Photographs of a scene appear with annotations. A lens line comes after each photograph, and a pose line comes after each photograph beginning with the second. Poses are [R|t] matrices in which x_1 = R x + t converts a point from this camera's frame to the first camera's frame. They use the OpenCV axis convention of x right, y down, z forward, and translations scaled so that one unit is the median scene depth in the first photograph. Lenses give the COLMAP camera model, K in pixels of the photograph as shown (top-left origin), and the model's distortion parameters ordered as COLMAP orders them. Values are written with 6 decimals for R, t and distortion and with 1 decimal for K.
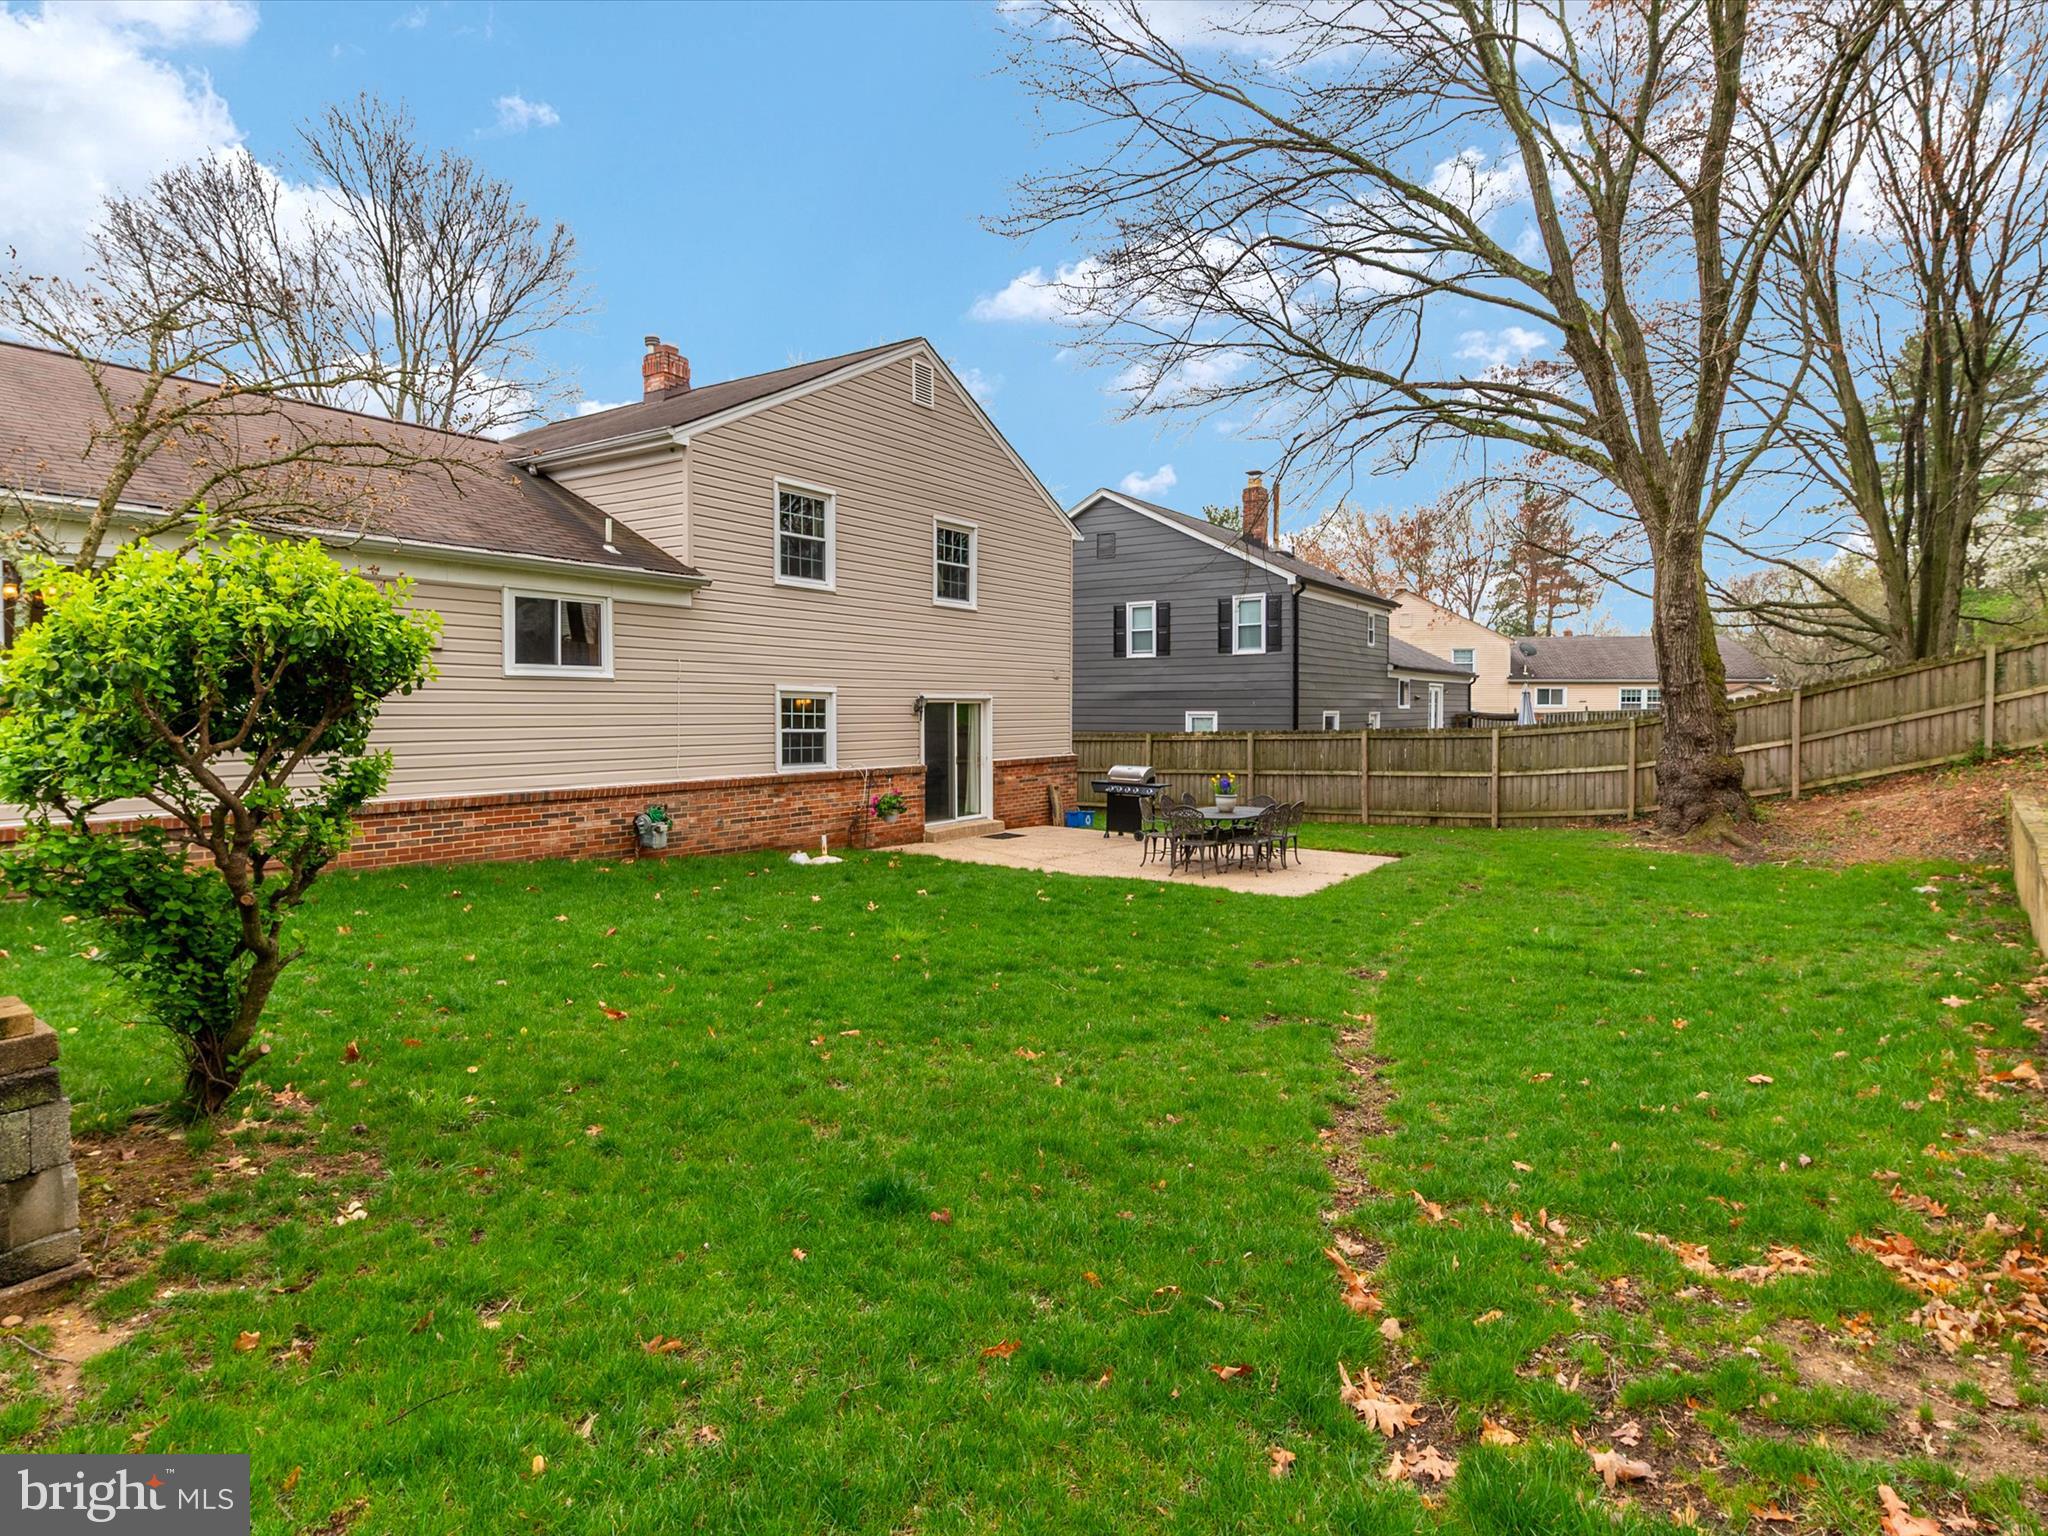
lens RADIAL K [[1255.9, 0, 1029.2], [0, 1255.9, 752.2], [0, 0, 1]] dist [0.015729, -0.003535]
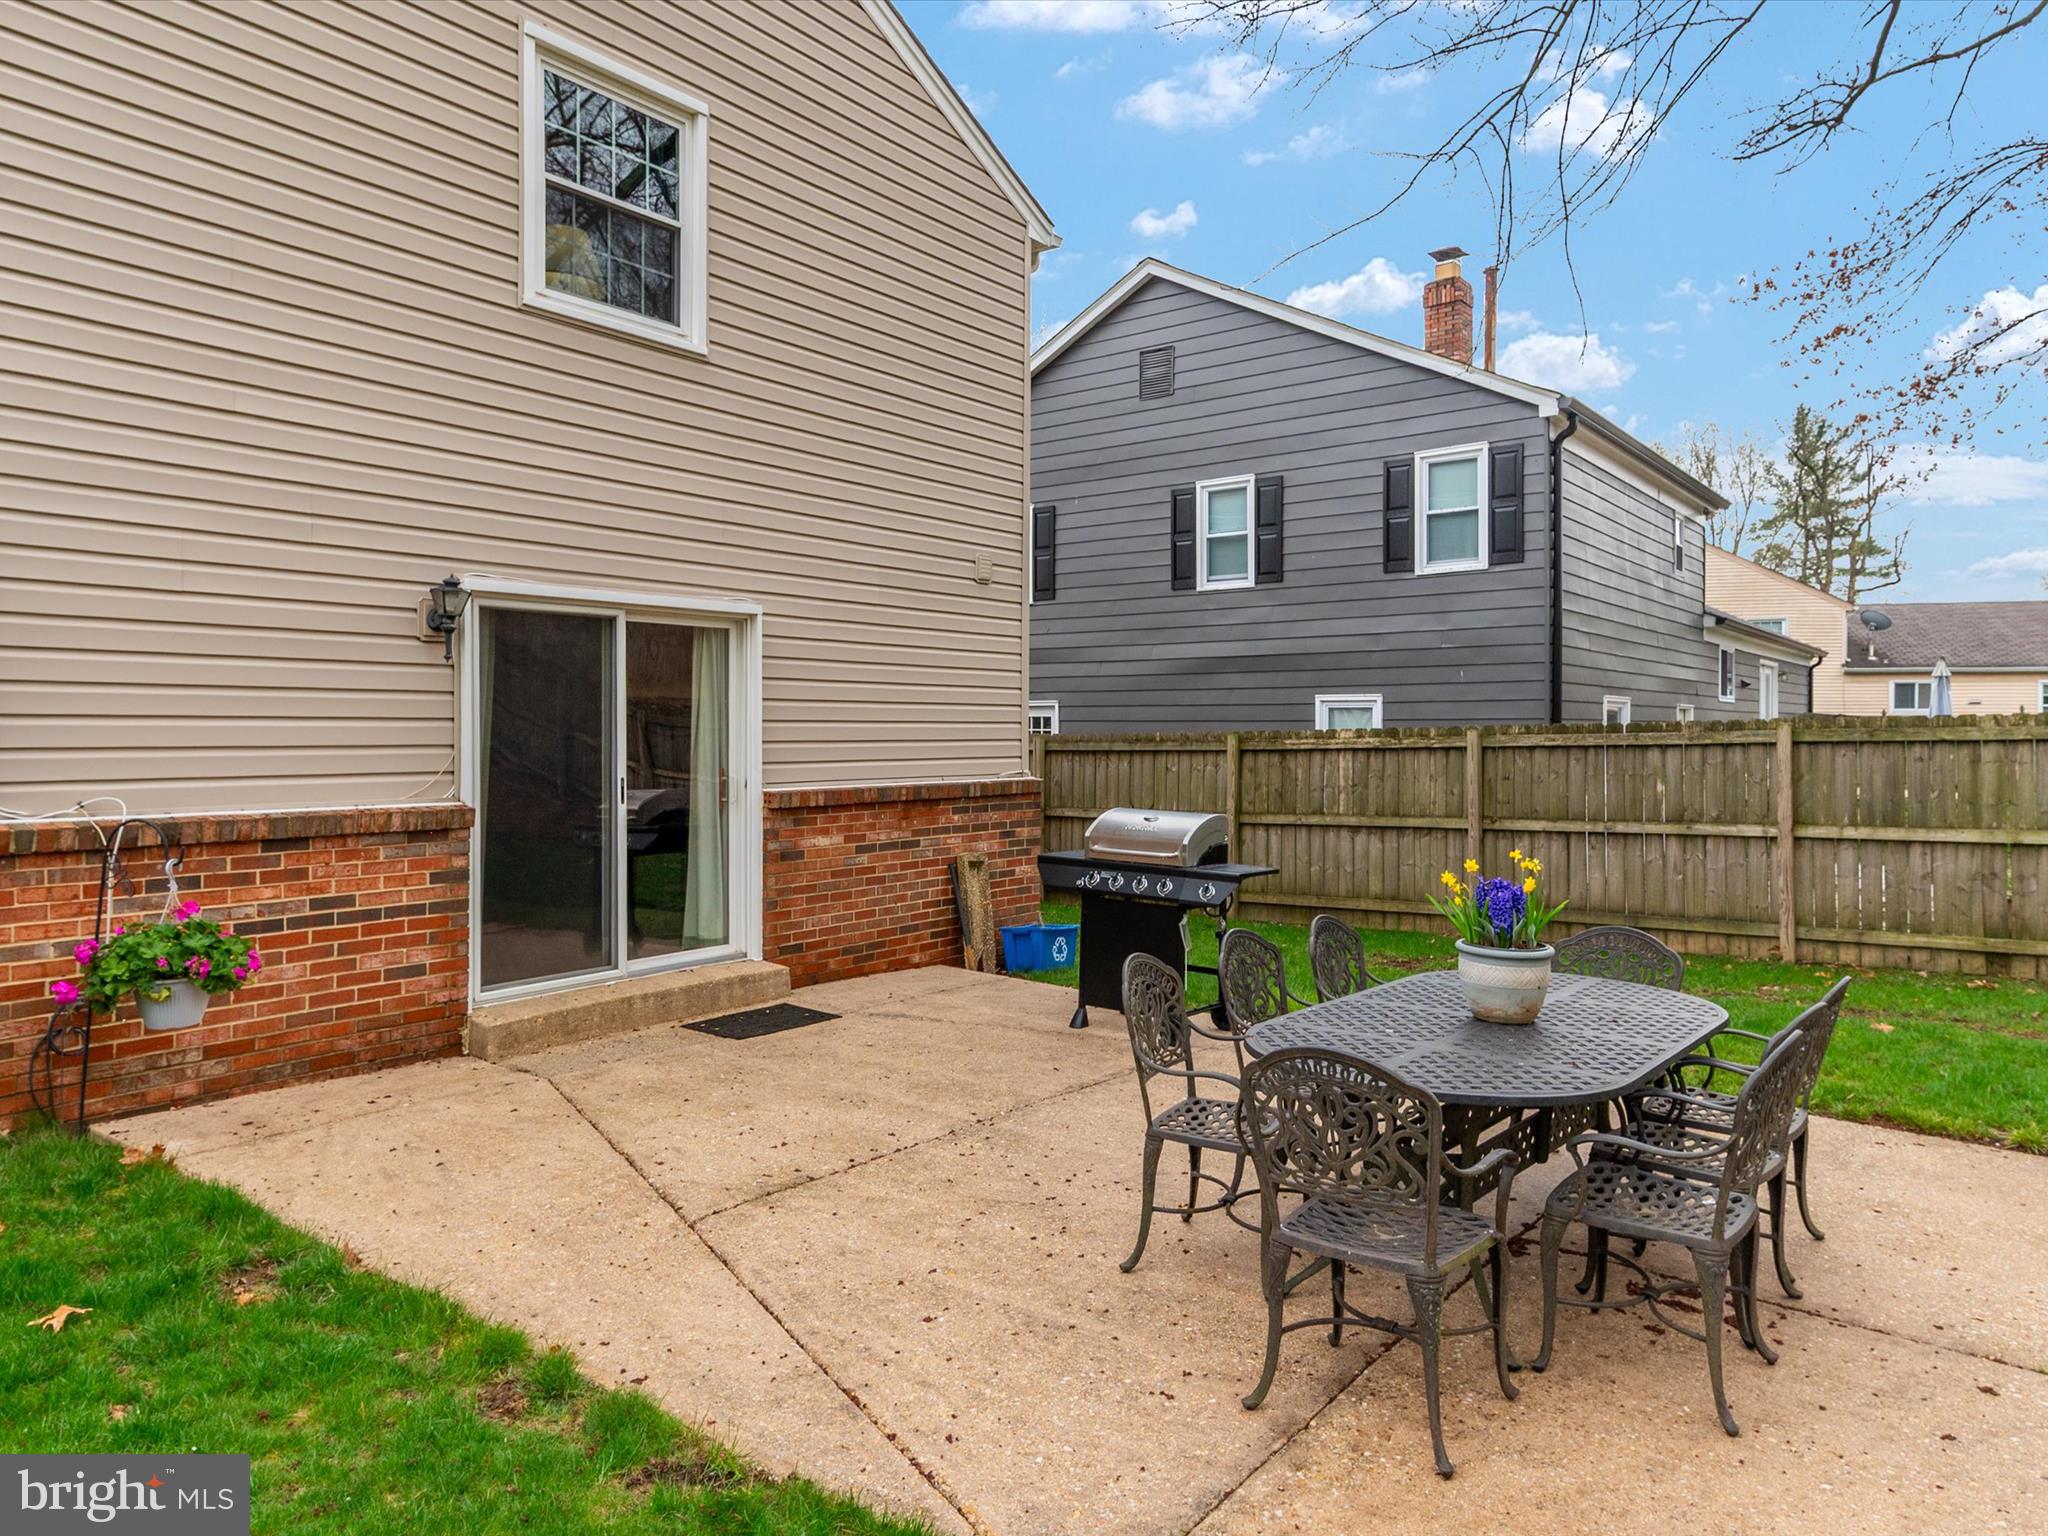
lens RADIAL K [[1432.3, 0, 1024.0], [0, 1432.3, 768.0], [0, 0, 1]] dist [0.022229, -0.000457]
pose [[0.997358, 0.005215, -0.072457, 0.064602], [-0.006089, 0.999911, -0.011849, 0.003816], [0.072389, 0.012259, 0.997301, 0.539085]]
